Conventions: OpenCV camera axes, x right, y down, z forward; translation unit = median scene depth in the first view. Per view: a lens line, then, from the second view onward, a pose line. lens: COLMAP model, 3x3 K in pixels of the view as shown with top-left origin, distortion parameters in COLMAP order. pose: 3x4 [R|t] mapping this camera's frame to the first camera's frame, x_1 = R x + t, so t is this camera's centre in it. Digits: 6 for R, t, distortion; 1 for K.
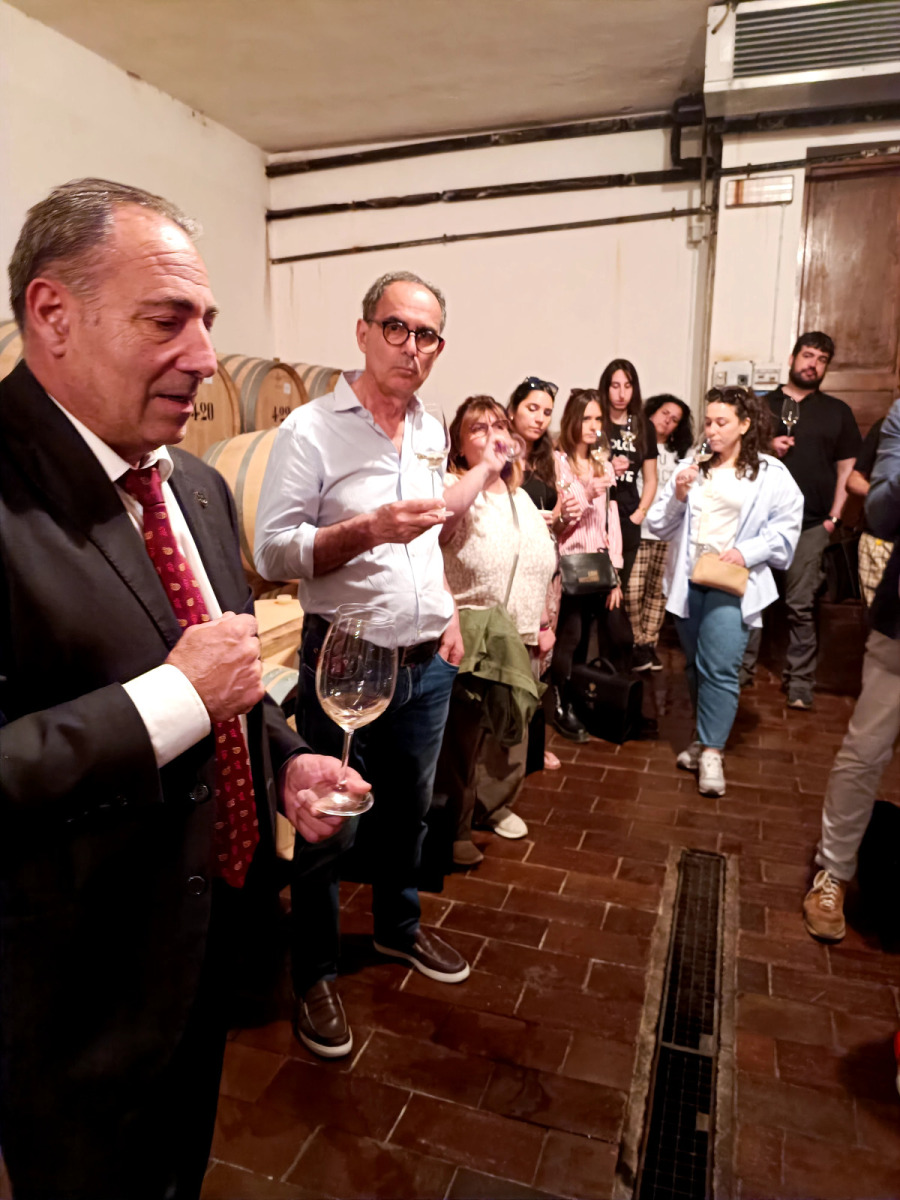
lens RADIAL K [[877.1, 0, 450.0], [0, 877.1, 600.0], [0, 0, 1]] dist [0.052966, -0.075597]
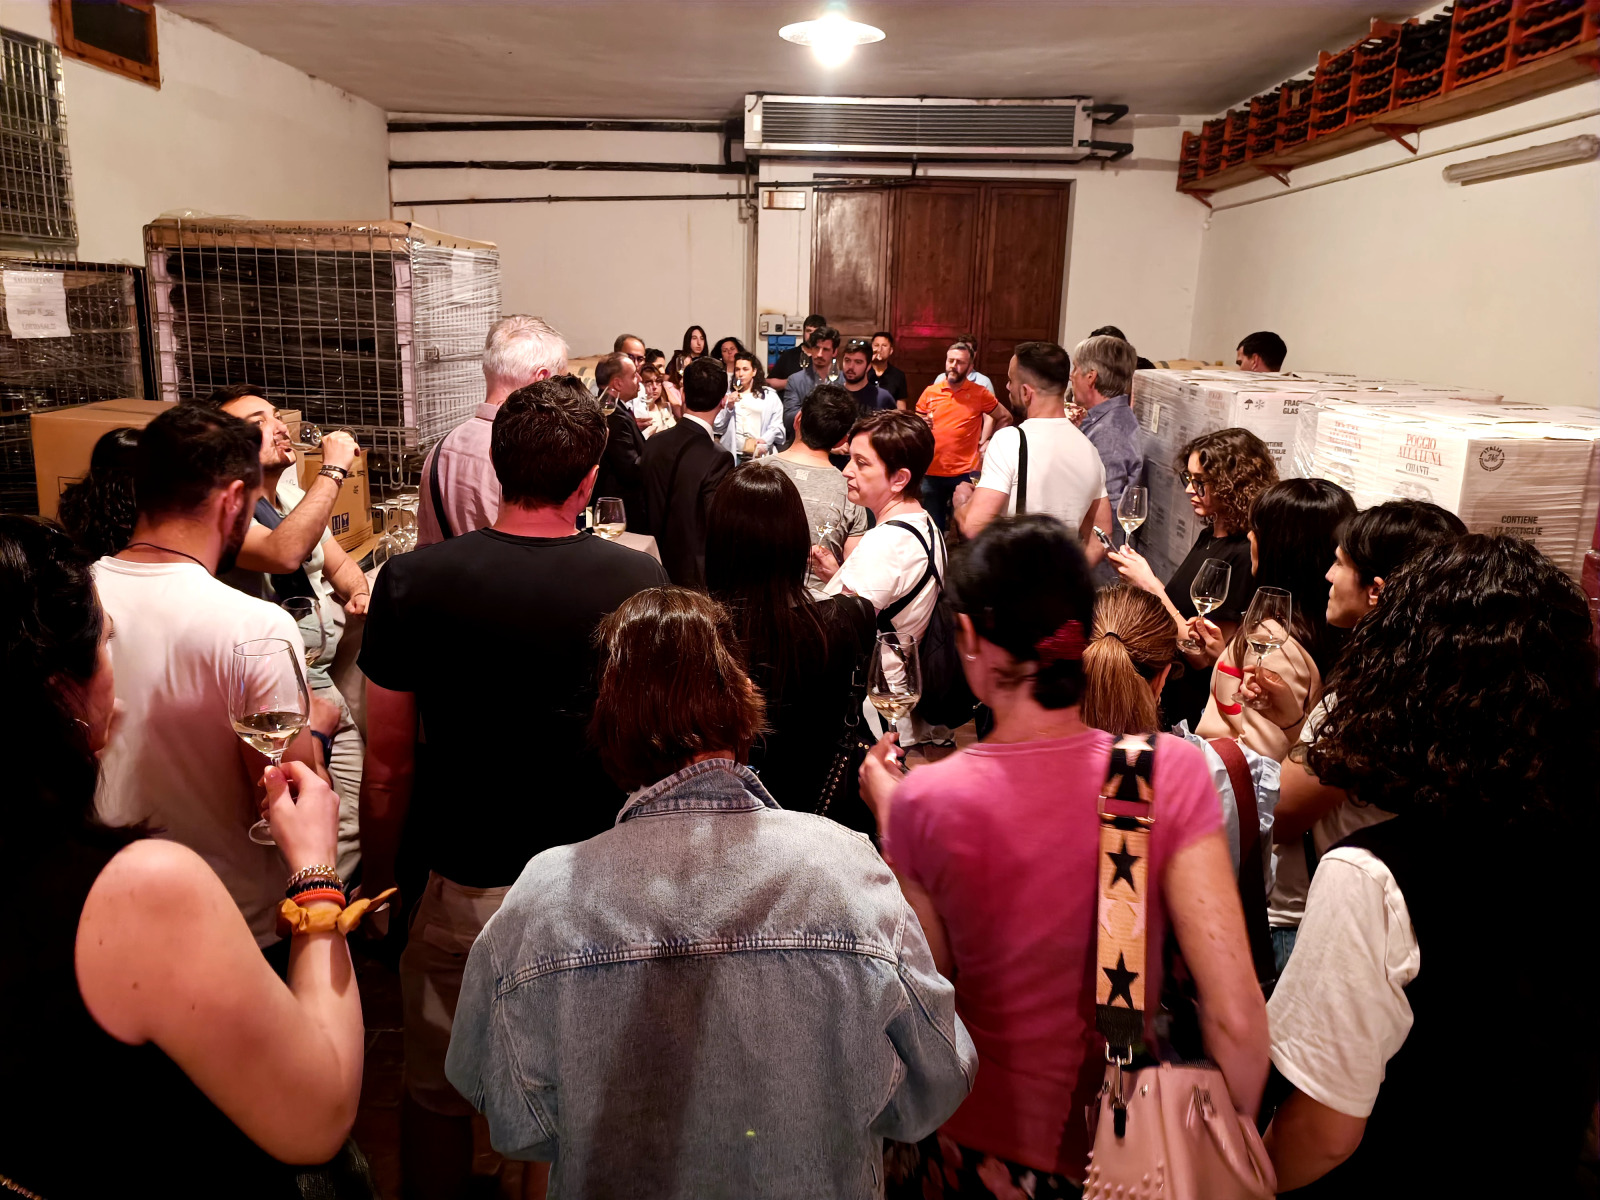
lens RADIAL K [[1169.5, 0, 800.0], [0, 1169.5, 600.0], [0, 0, 1]] dist [0.052966, -0.075597]
pose [[0.955538, -0.048223, 0.290899, -0.225425], [0.034913, 0.998100, 0.050778, 0.105553], [-0.292795, -0.038364, 0.955405, -0.895328]]
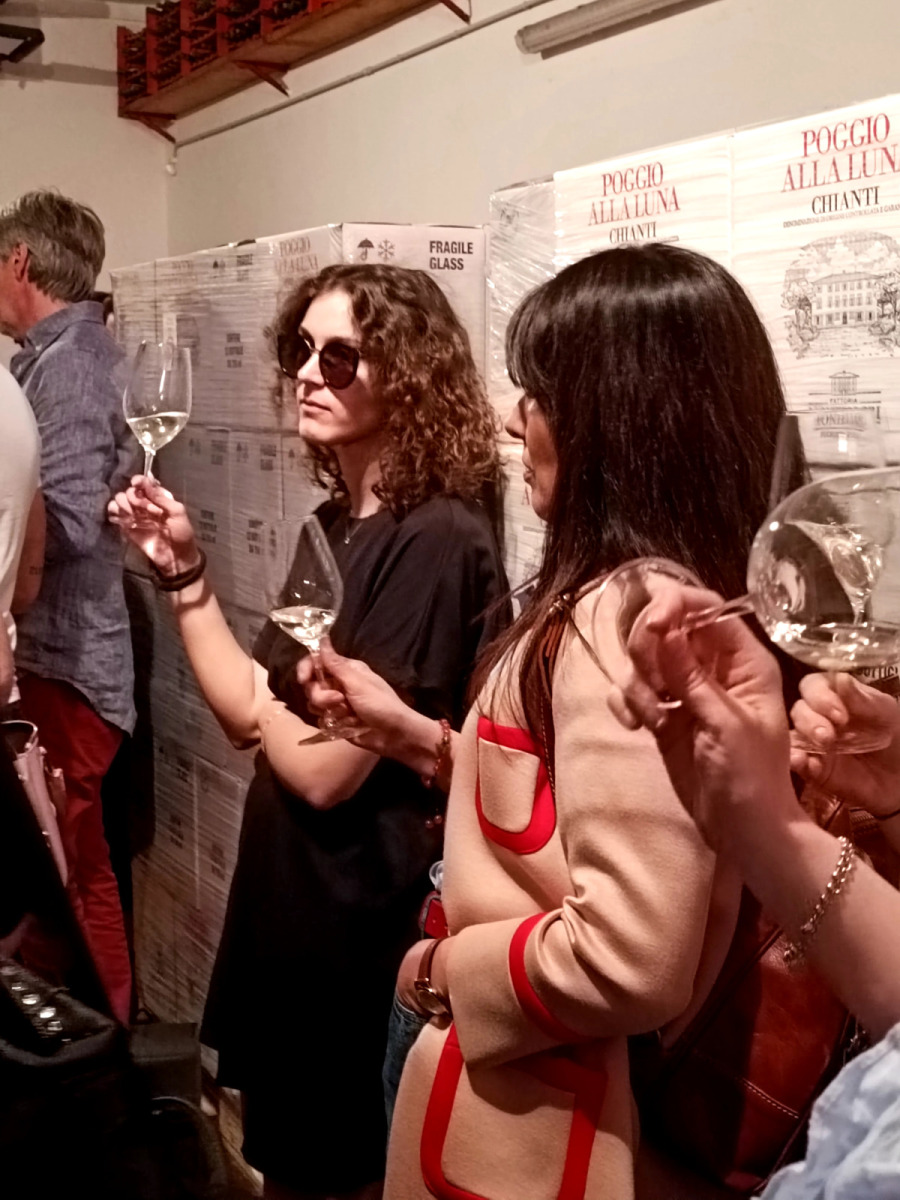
lens RADIAL K [[1759.2, 0, 450.0], [0, 1759.2, 600.0], [0, 0, 1]] dist [-0.008809, 0.045973]
pose [[0.712444, -0.088514, 0.696124, -0.119547], [0.143216, 0.989474, -0.020759, 0.143194], [-0.686959, 0.114486, 0.717621, -0.705135]]
